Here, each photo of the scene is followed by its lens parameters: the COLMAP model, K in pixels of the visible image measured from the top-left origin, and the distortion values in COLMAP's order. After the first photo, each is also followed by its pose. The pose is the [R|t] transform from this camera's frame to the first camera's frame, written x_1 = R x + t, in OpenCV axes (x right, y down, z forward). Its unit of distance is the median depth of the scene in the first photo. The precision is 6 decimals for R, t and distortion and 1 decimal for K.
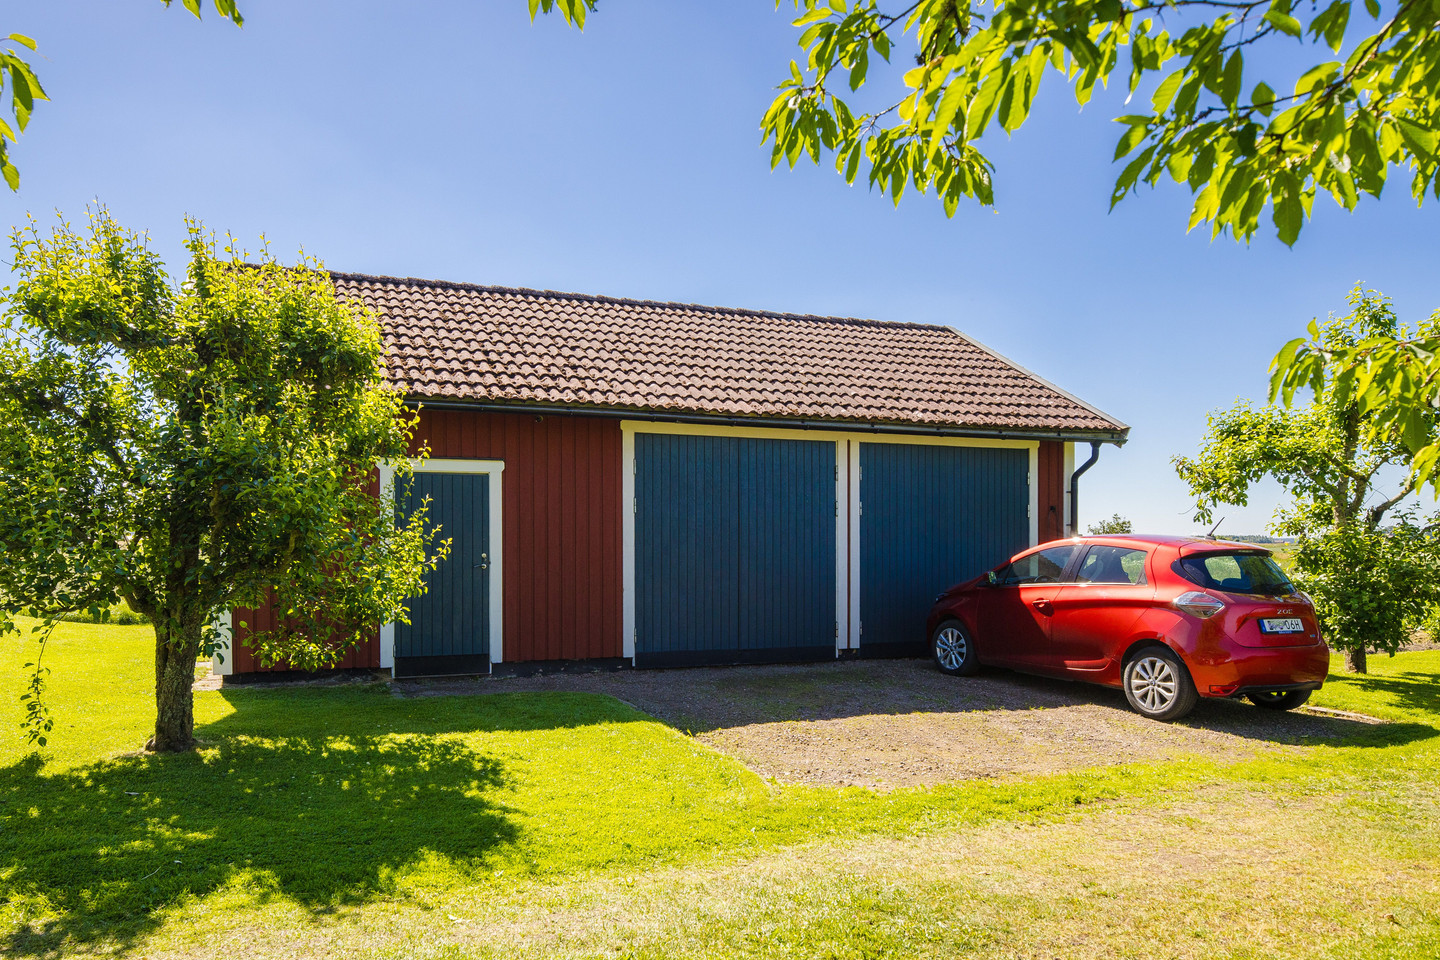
lens RADIAL K [[992.1, 0, 719.6], [0, 992.1, 489.6], [0, 0, 1]] dist [-0.004420, 0.003010]
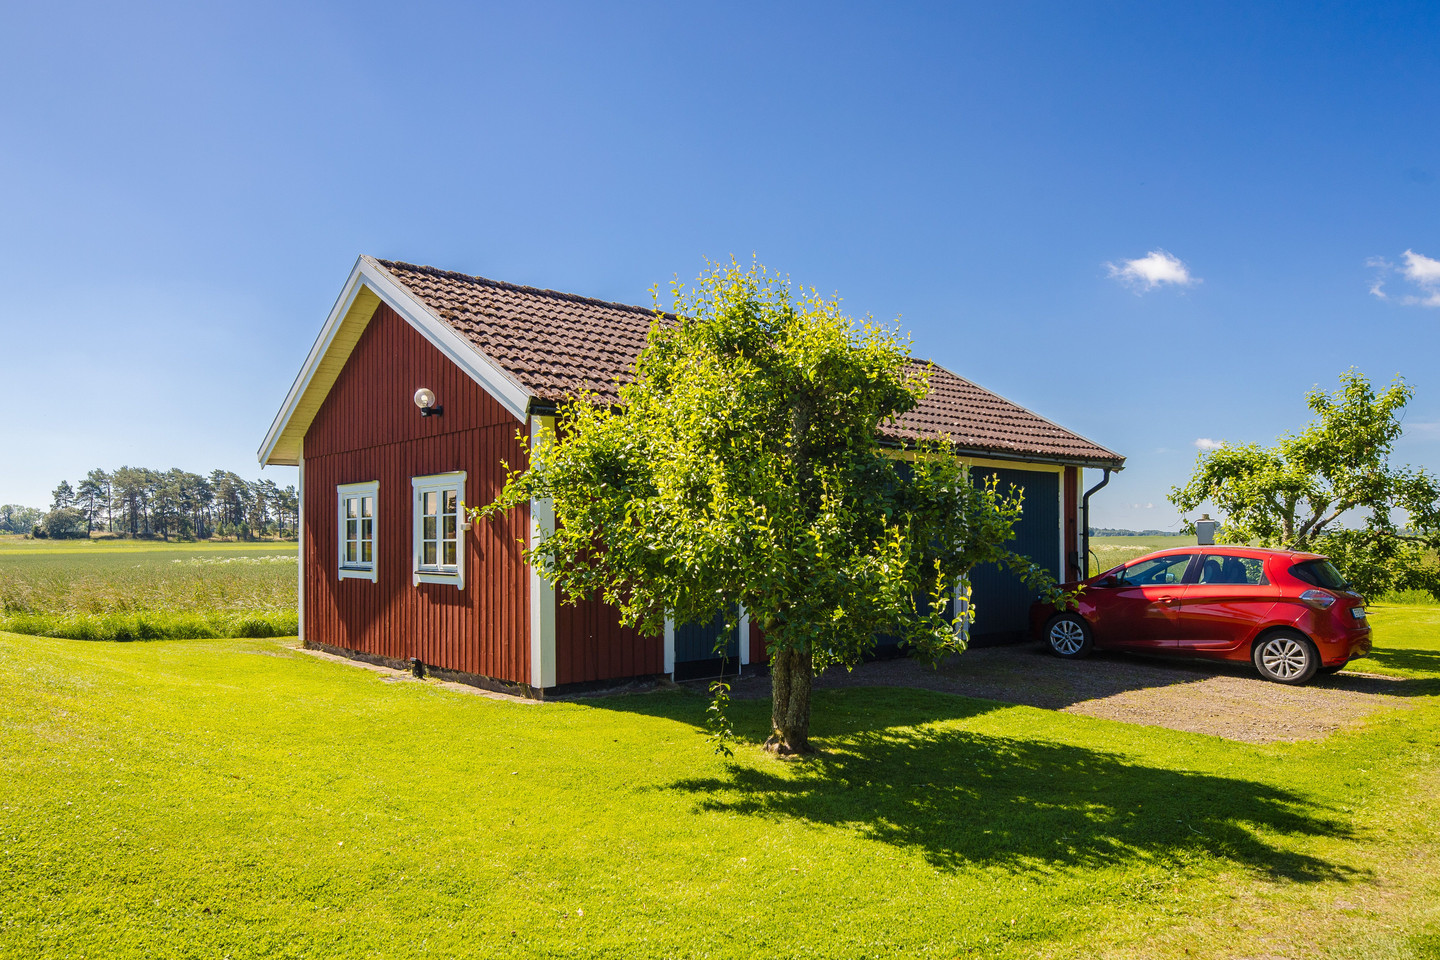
lens RADIAL K [[992.1, 0, 721.0], [0, 992.1, 475.6], [0, 0, 1]] dist [-0.004420, 0.003010]
pose [[0.937208, 0.023411, 0.347985, -0.745223], [-0.022106, 0.999726, -0.007720, -0.027200], [-0.348070, -0.000457, 0.937468, -0.009936]]
